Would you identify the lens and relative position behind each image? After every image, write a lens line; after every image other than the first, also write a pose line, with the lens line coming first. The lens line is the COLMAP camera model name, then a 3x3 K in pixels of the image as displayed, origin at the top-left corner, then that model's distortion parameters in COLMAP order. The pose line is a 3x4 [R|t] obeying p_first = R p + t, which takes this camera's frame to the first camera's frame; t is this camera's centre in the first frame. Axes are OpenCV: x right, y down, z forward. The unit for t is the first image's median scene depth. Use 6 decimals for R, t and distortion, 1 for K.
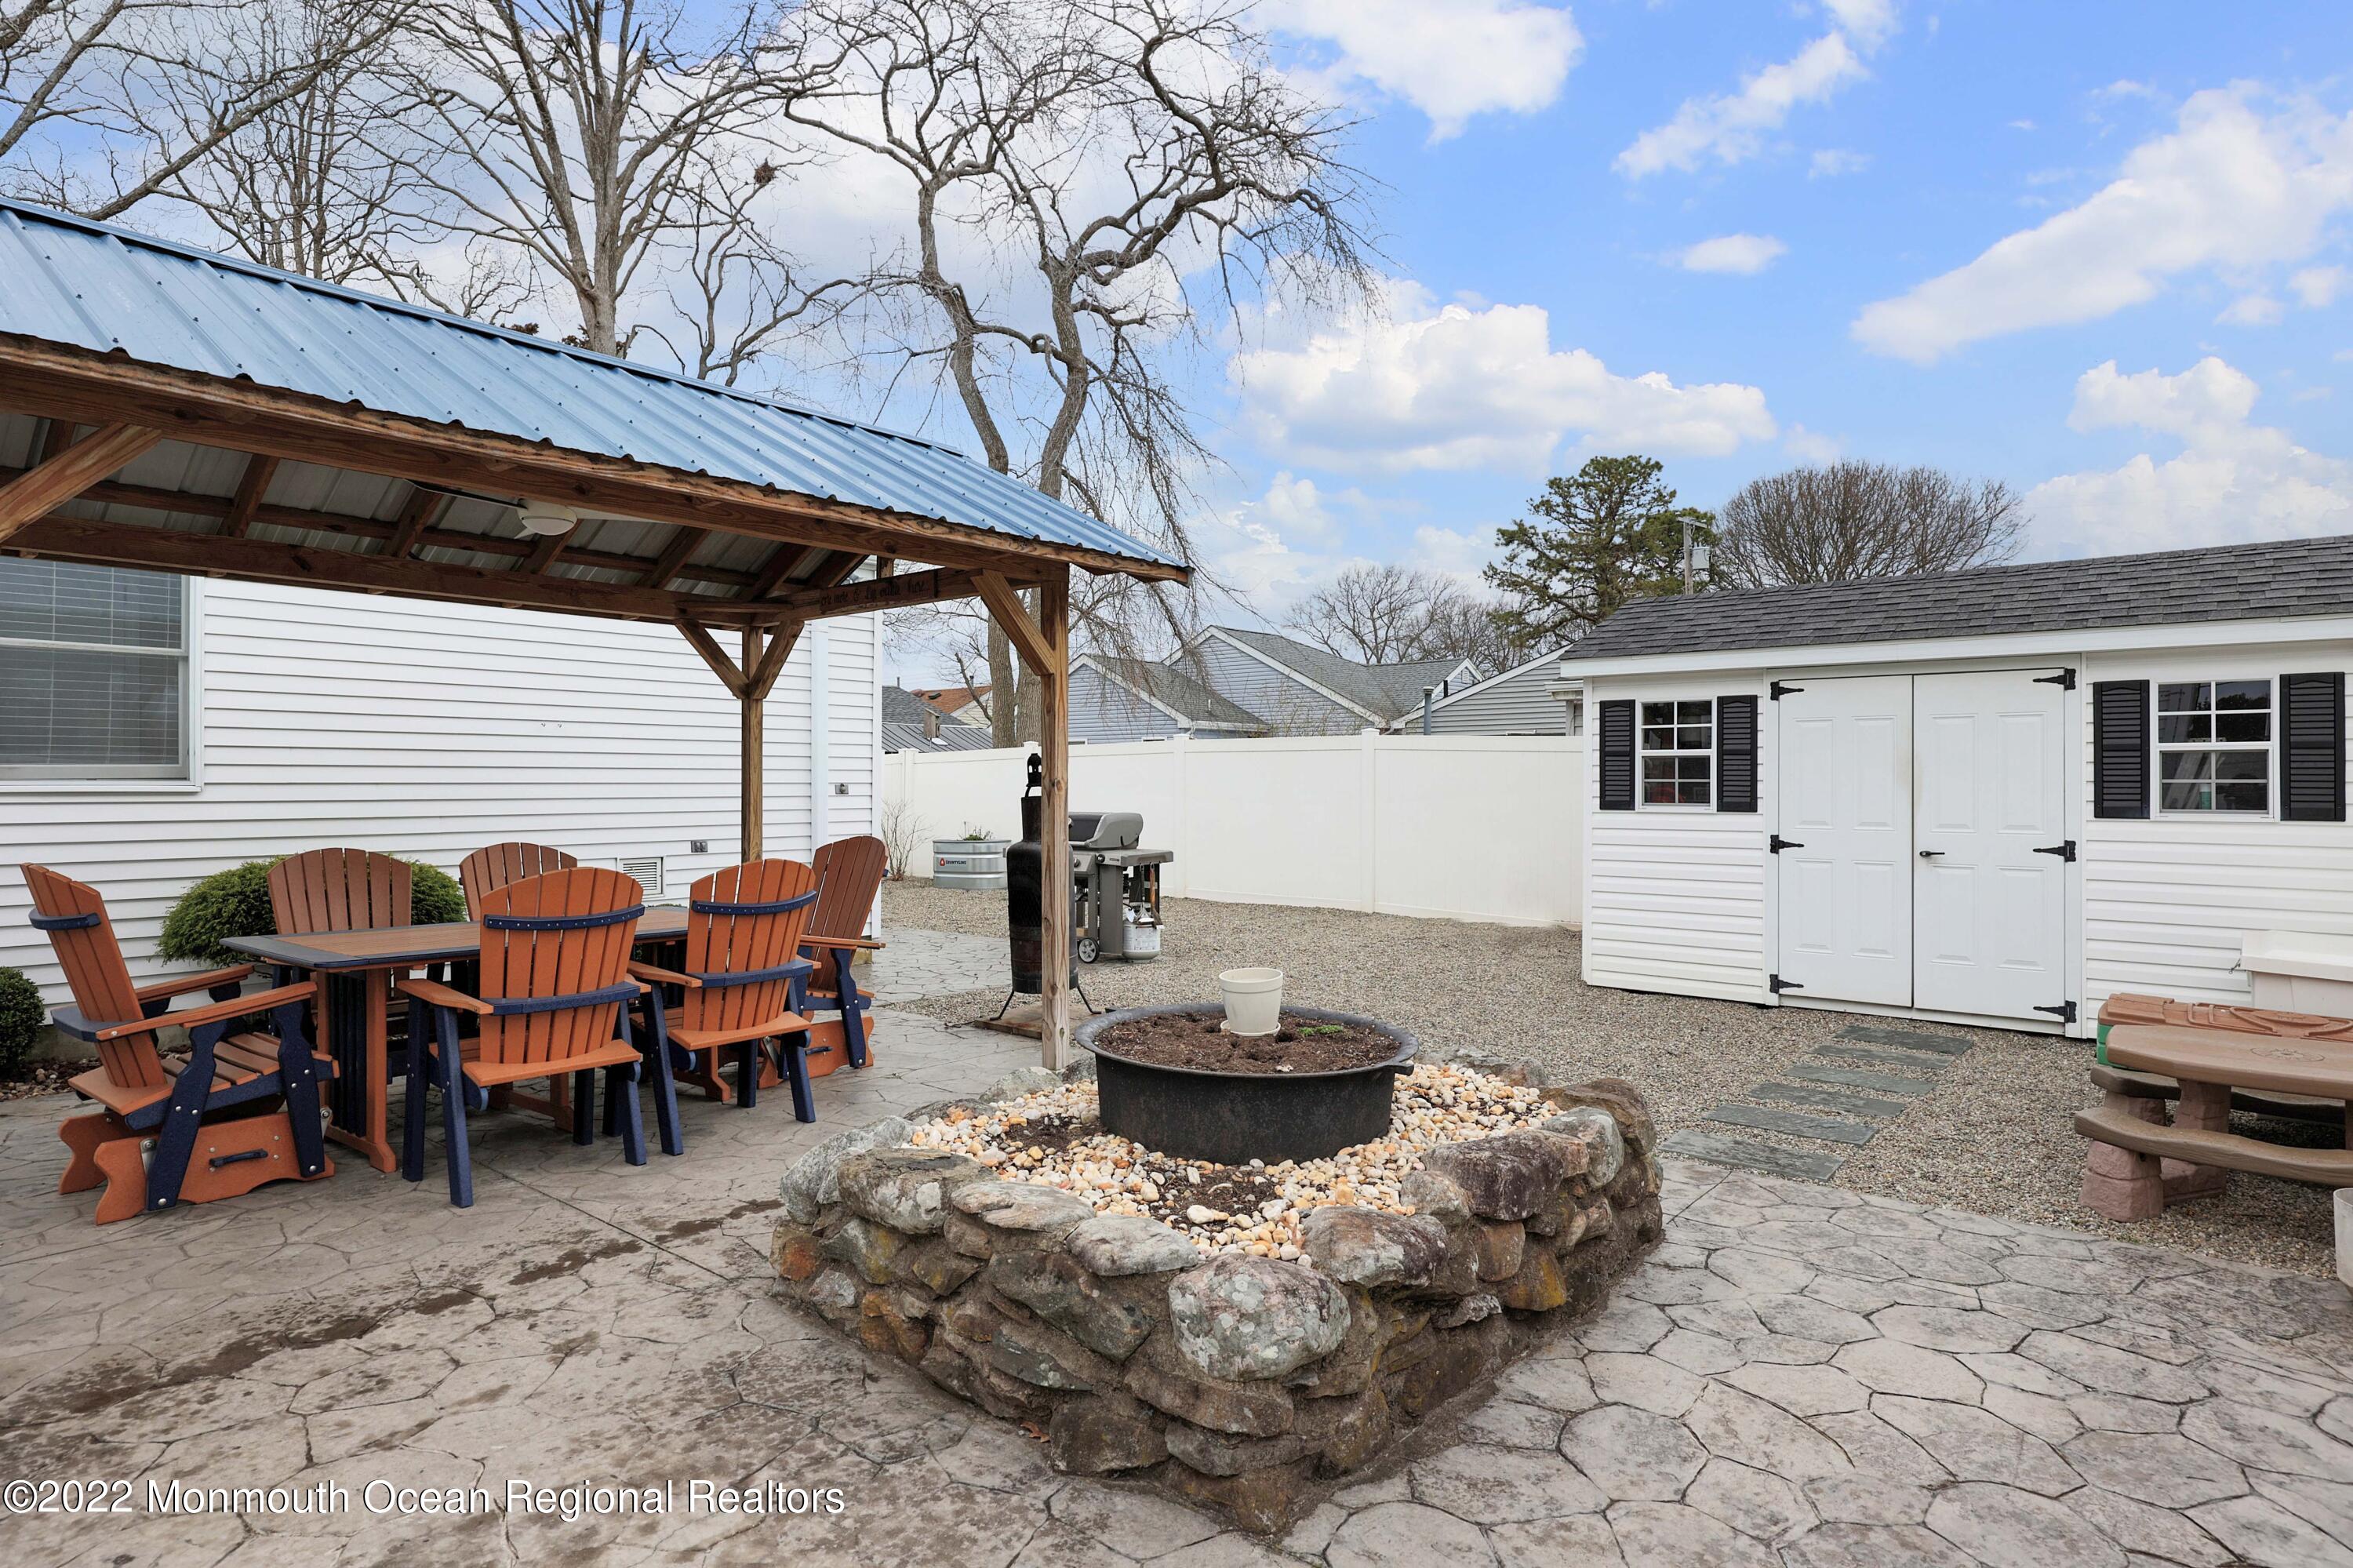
lens RADIAL K [[1254.4, 0, 1190.6], [0, 1254.4, 771.4], [0, 0, 1]] dist [-0.001491, 0.001248]
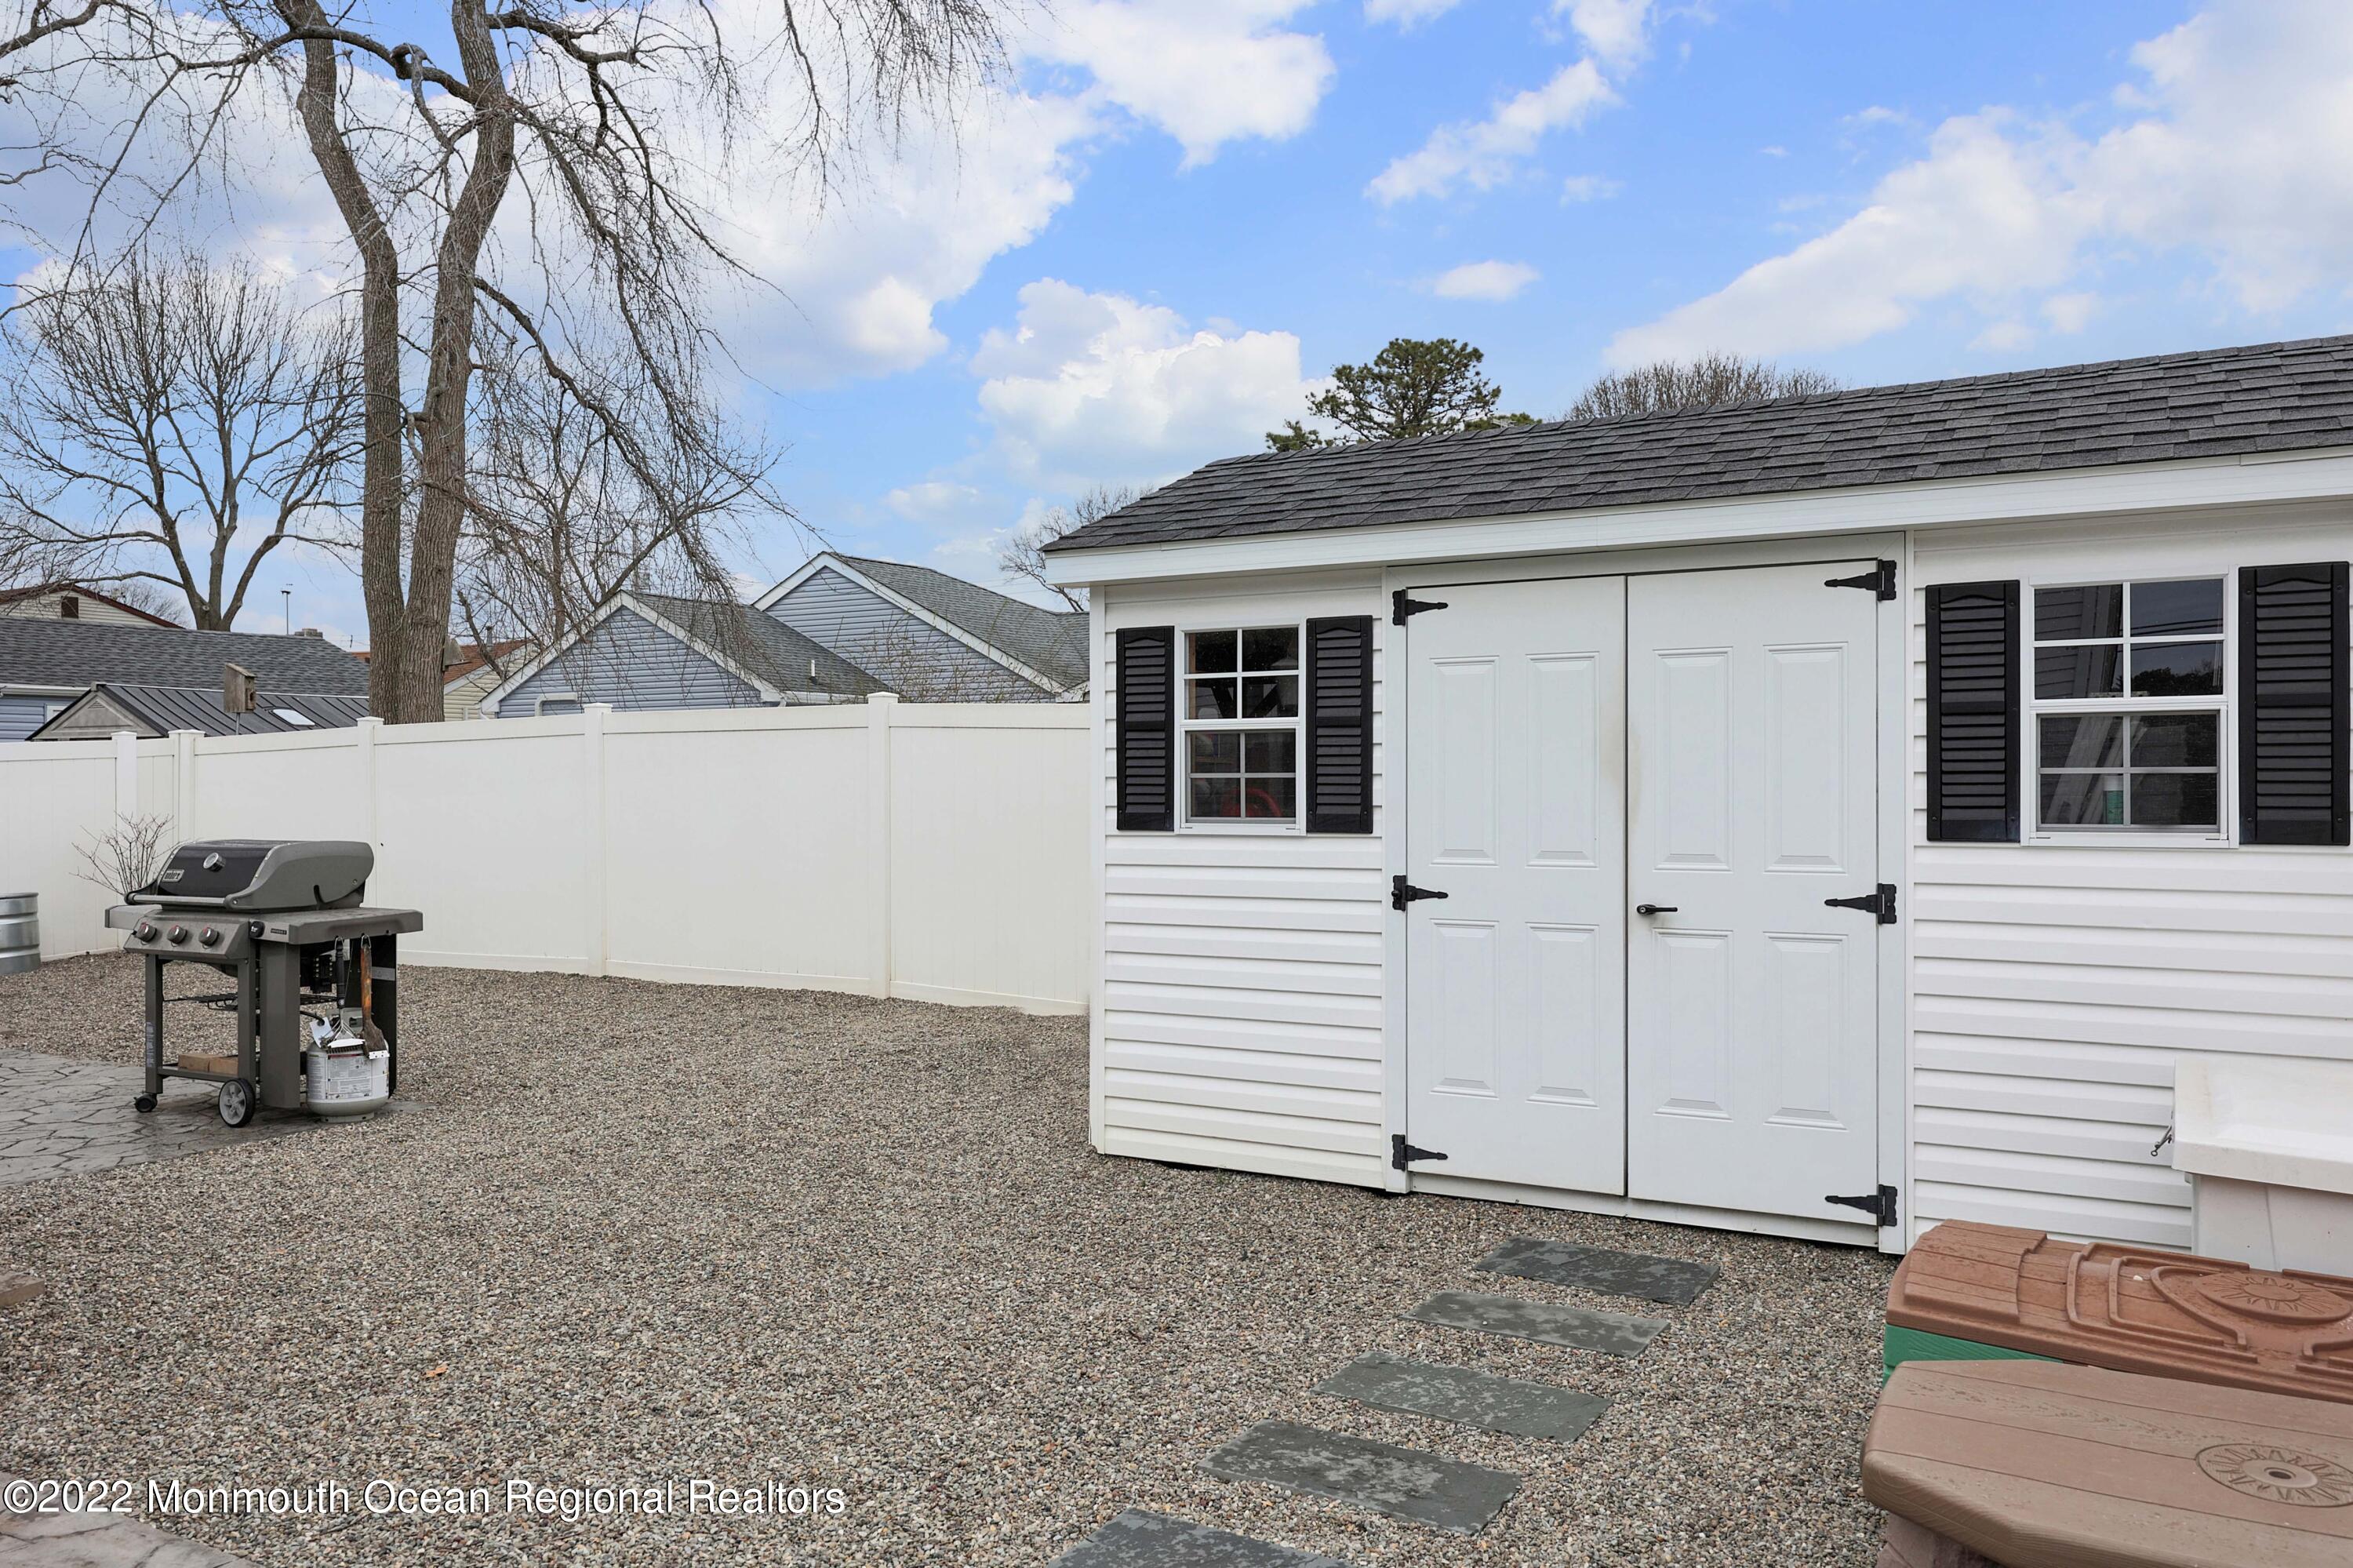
lens RADIAL K [[1685.7, 0, 1176.5], [0, 1685.7, 784.0], [0, 0, 1]] dist [-0.000424, -0.000378]
pose [[0.986660, -0.006594, 0.162663, 0.250448], [0.004972, 0.999934, 0.010375, 0.003345], [-0.162720, -0.009428, 0.986627, 0.299025]]
